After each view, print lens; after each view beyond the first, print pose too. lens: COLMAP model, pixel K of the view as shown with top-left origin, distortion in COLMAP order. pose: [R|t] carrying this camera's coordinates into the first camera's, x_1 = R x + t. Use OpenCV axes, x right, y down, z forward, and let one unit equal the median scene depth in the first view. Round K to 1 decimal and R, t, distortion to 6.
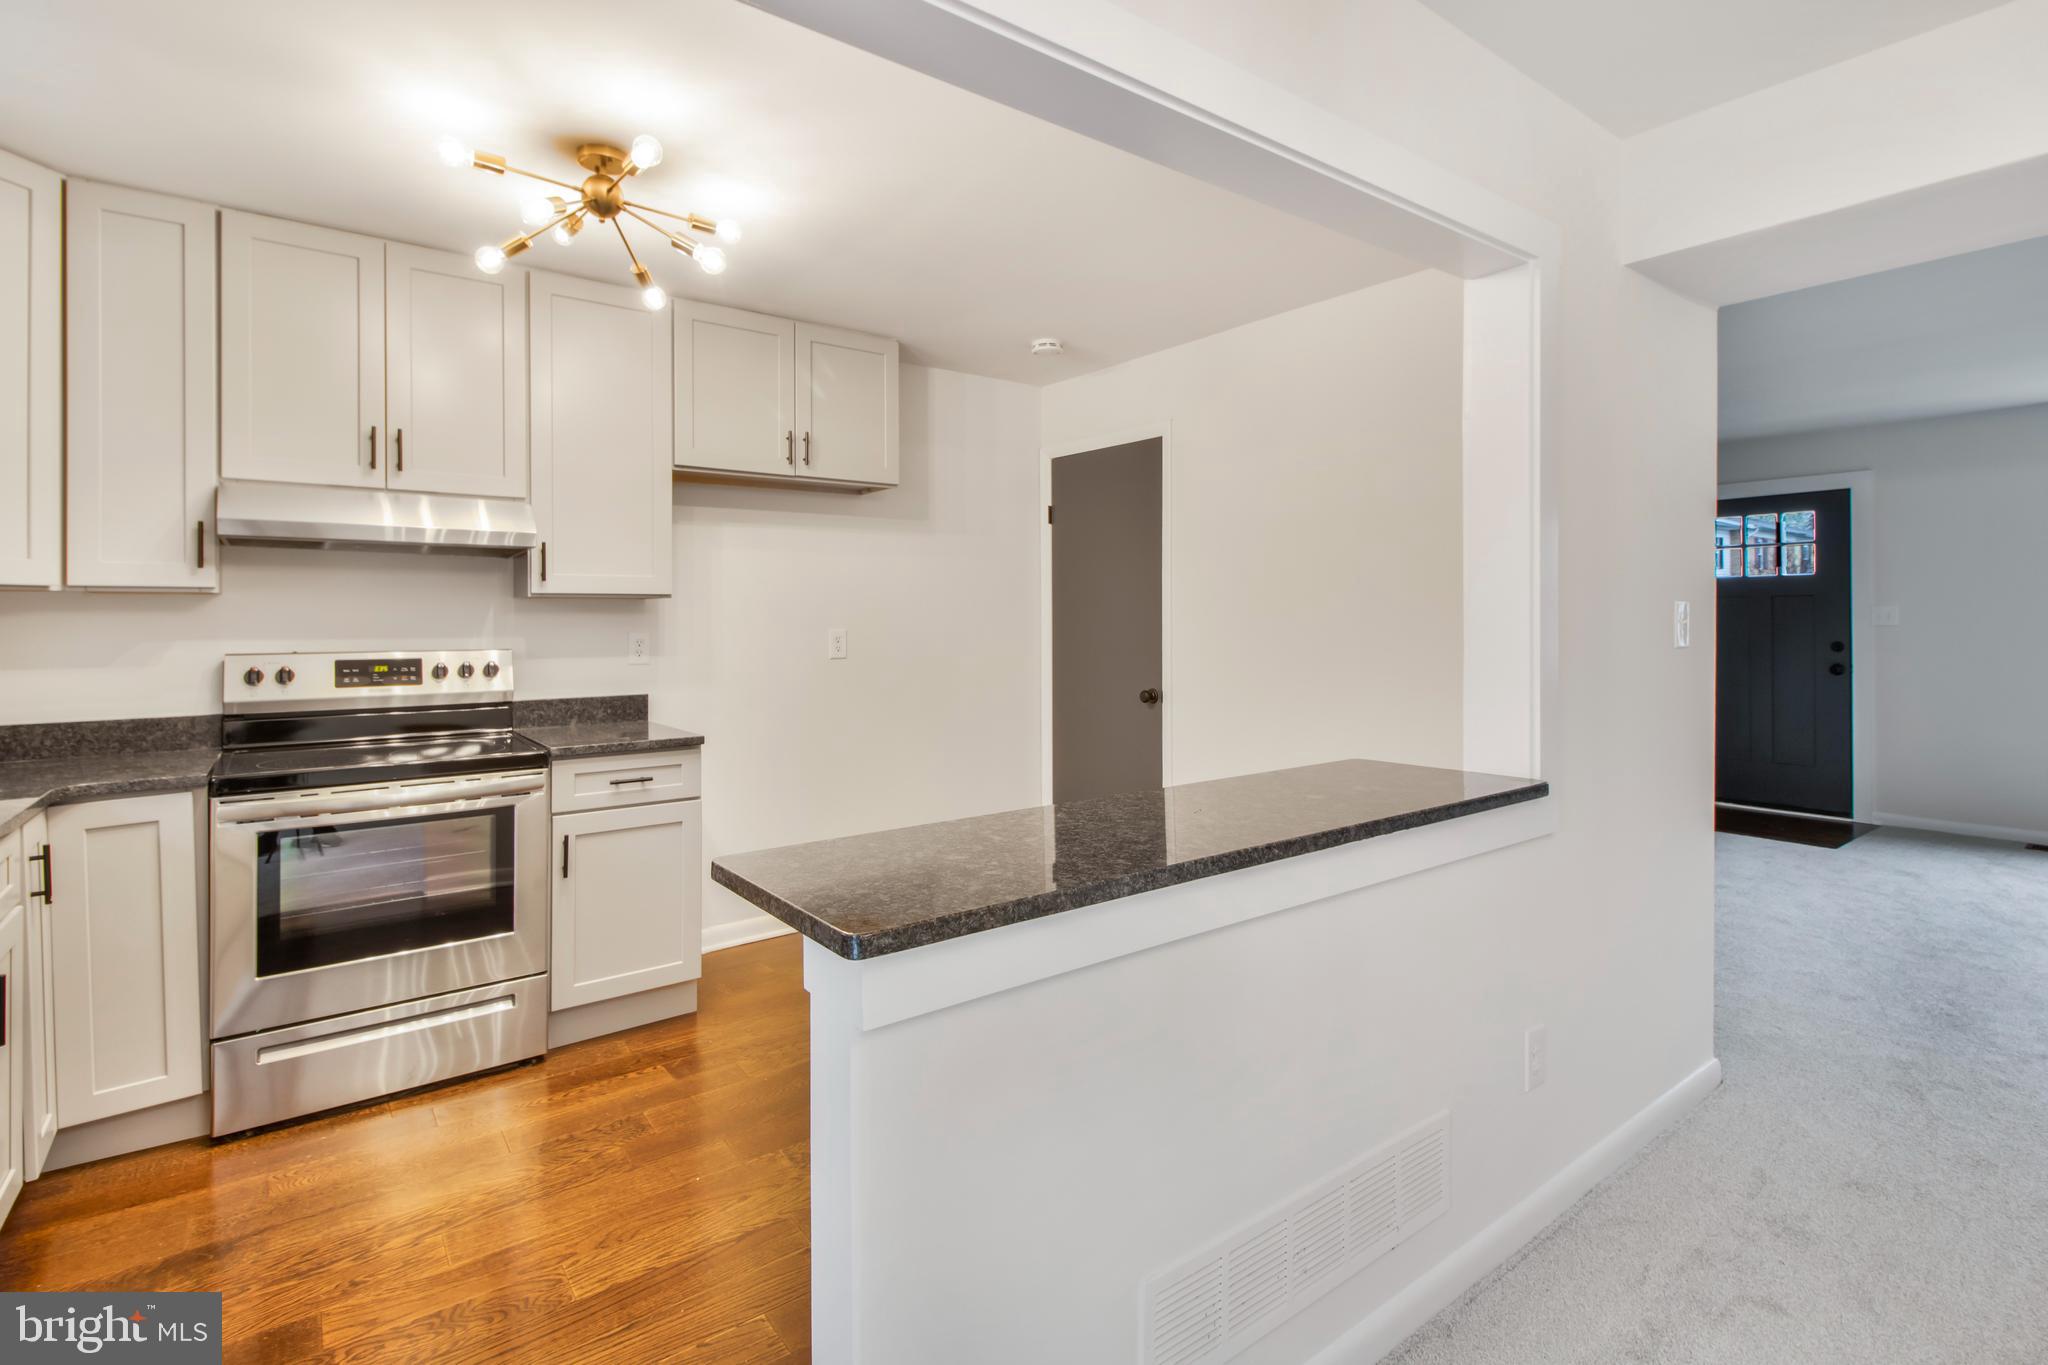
lens RADIAL K [[960.7, 0, 1017.5], [0, 960.7, 613.1], [0, 0, 1]] dist [0.019664, -0.012780]
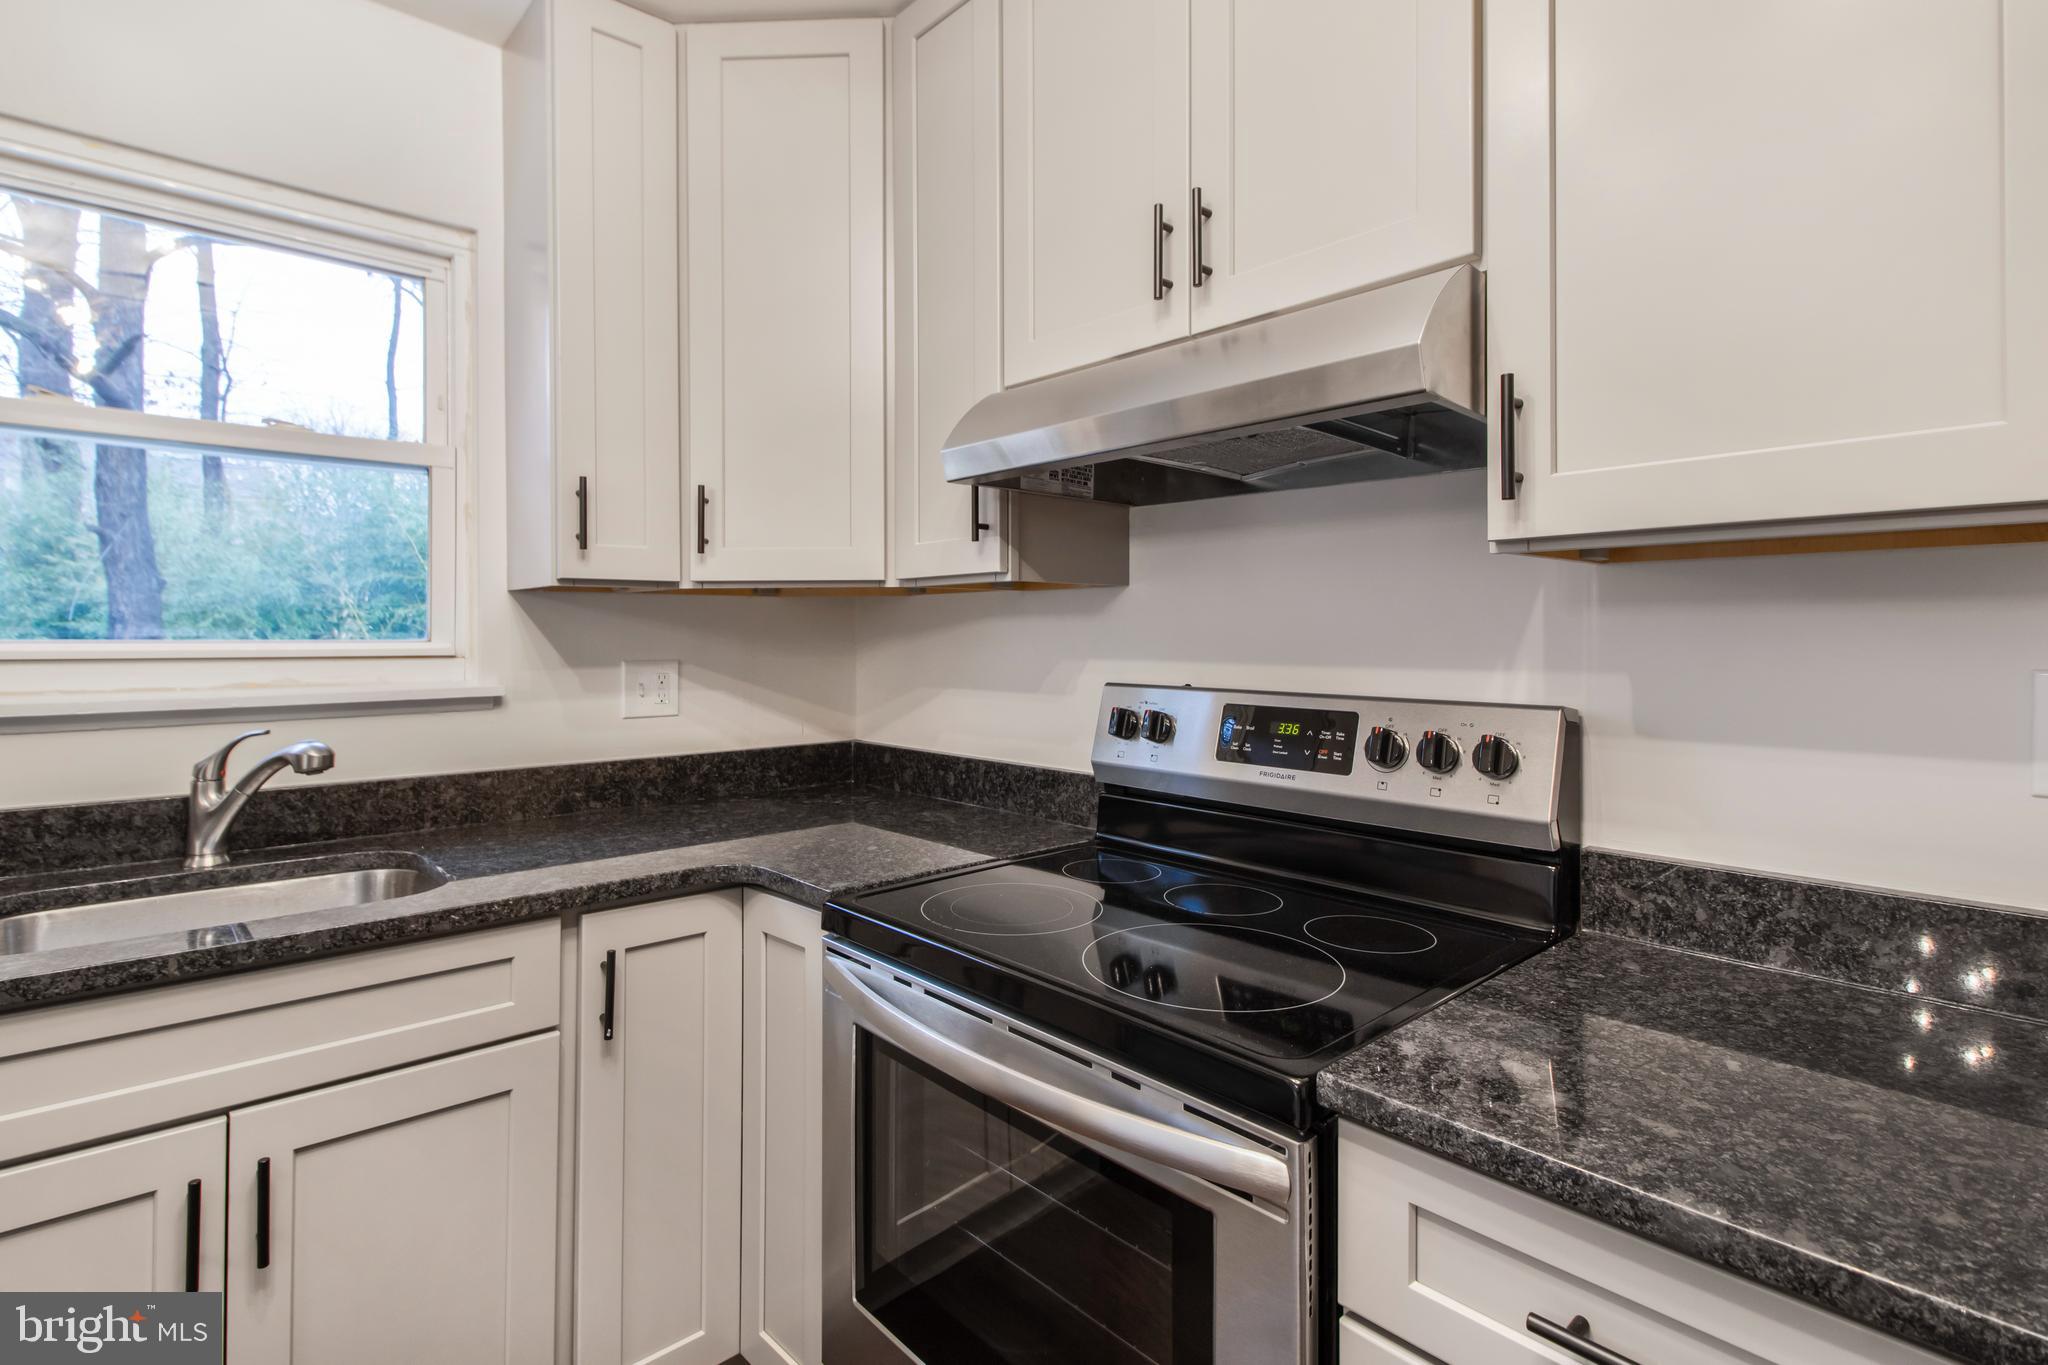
lens RADIAL K [[989.3, 0, 1001.1], [0, 989.3, 632.9], [0, 0, 1]] dist [0.012391, -0.001450]
pose [[0.094029, 0.001363, -0.995569, -0.199004], [0.003702, 0.999992, 0.001718, 0.009564], [0.995563, -0.003847, 0.094023, 0.863241]]
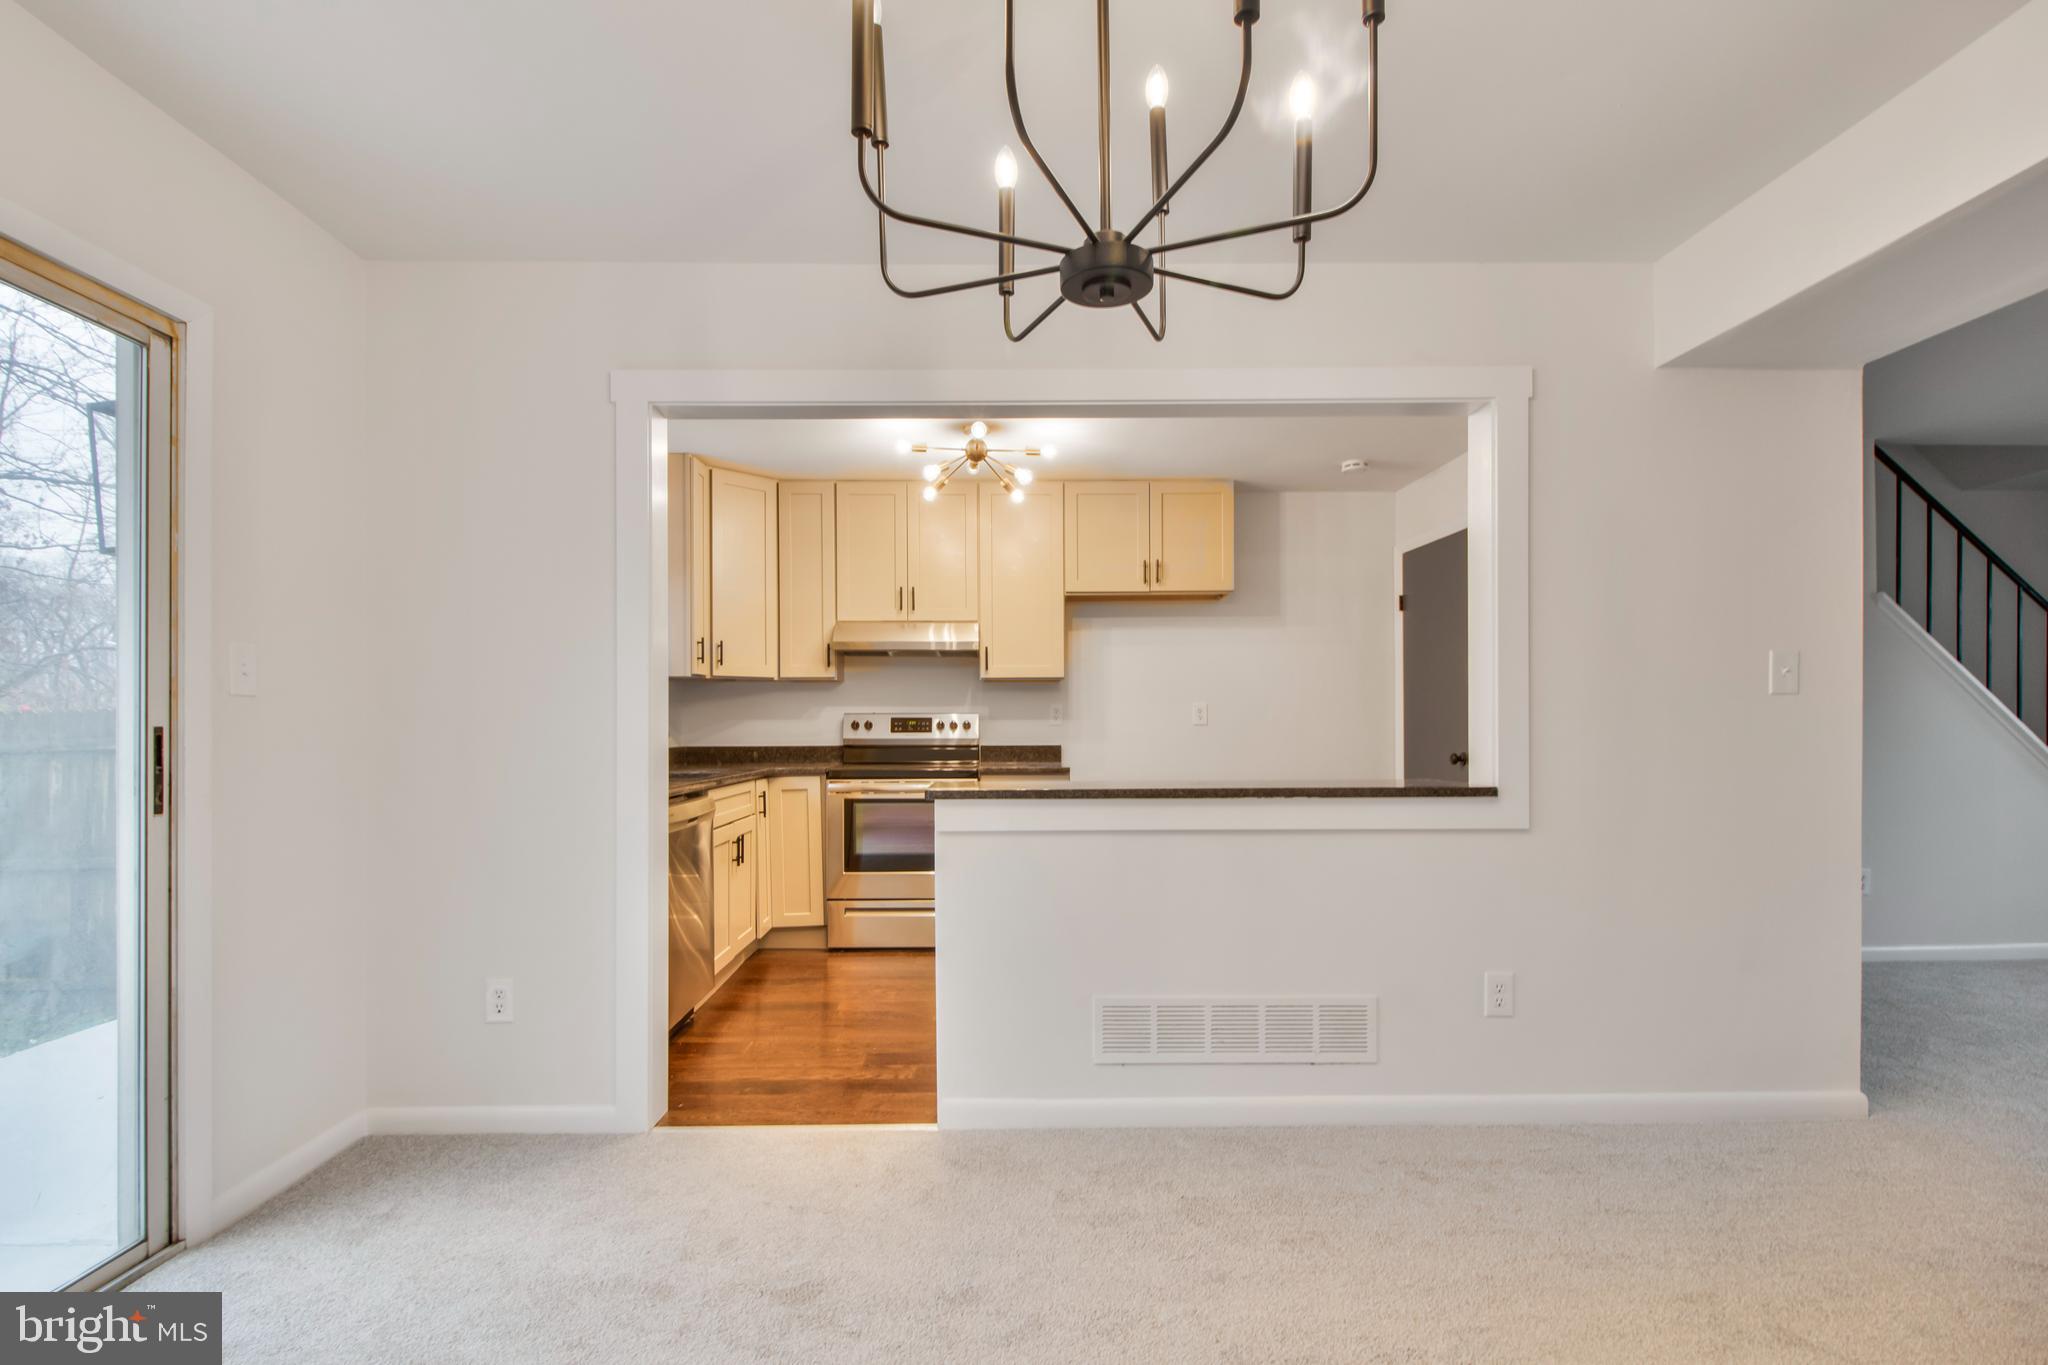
lens RADIAL K [[968.6, 0, 993.5], [0, 968.6, 719.9], [0, 0, 1]] dist [0.000537, -0.000266]
pose [[0.801766, -0.001844, -0.597635, 0.542316], [0.003669, 0.999992, 0.001837, 0.052048], [0.597627, -0.003665, 0.801766, -0.341788]]
